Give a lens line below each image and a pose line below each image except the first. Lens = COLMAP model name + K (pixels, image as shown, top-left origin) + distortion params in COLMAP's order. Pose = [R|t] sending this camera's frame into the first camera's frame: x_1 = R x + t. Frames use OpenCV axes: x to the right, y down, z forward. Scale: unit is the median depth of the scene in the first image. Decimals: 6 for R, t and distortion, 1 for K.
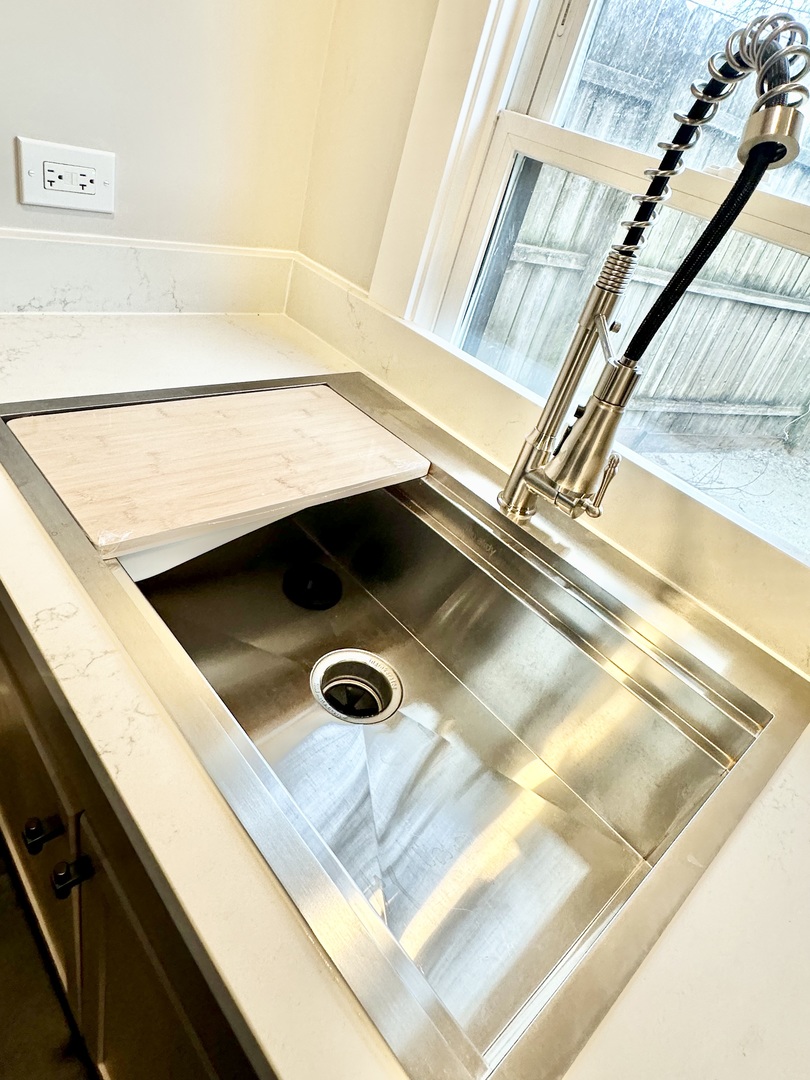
lens RADIAL K [[640.9, 0, 396.0], [0, 640.9, 538.7], [0, 0, 1]] dist [-0.000455, 0.000773]
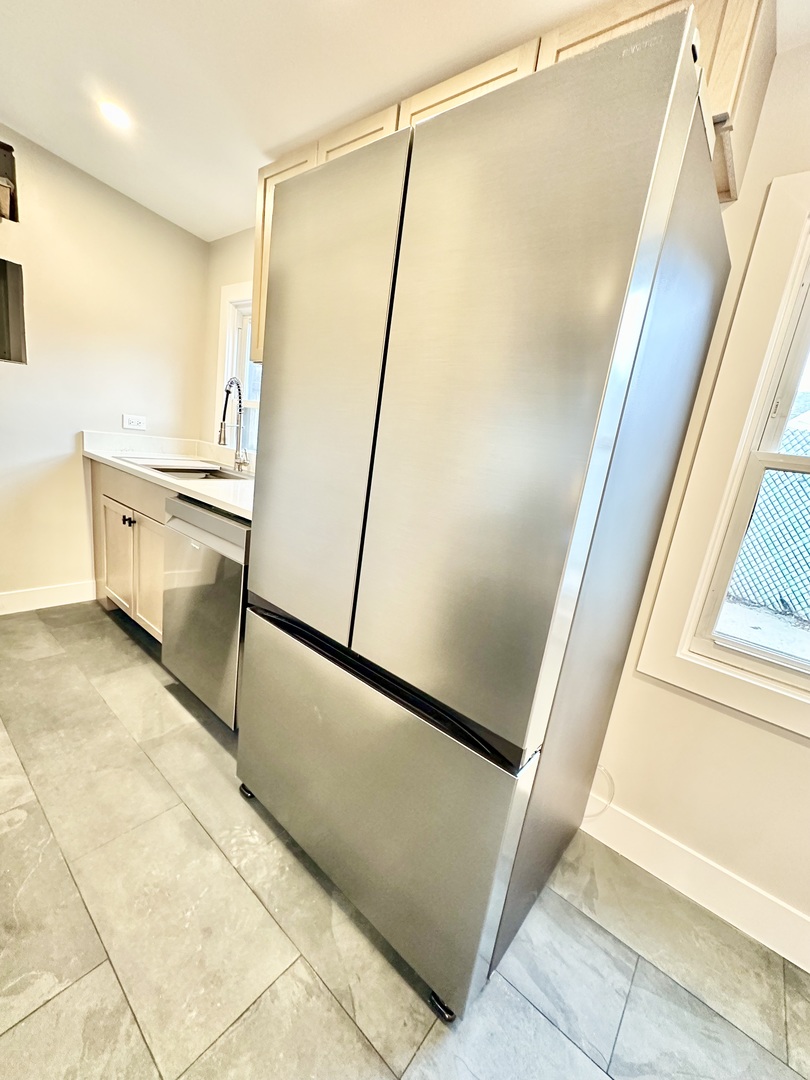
lens RADIAL K [[435.4, 0, 409.5], [0, 435.4, 543.5], [0, 0, 1]] dist [-0.001659, 0.000072]
pose [[0.982030, -0.148967, 0.115873, 0.866073], [0.179193, 0.928660, -0.324777, 1.506125], [-0.059226, 0.339704, 0.938666, -1.619065]]
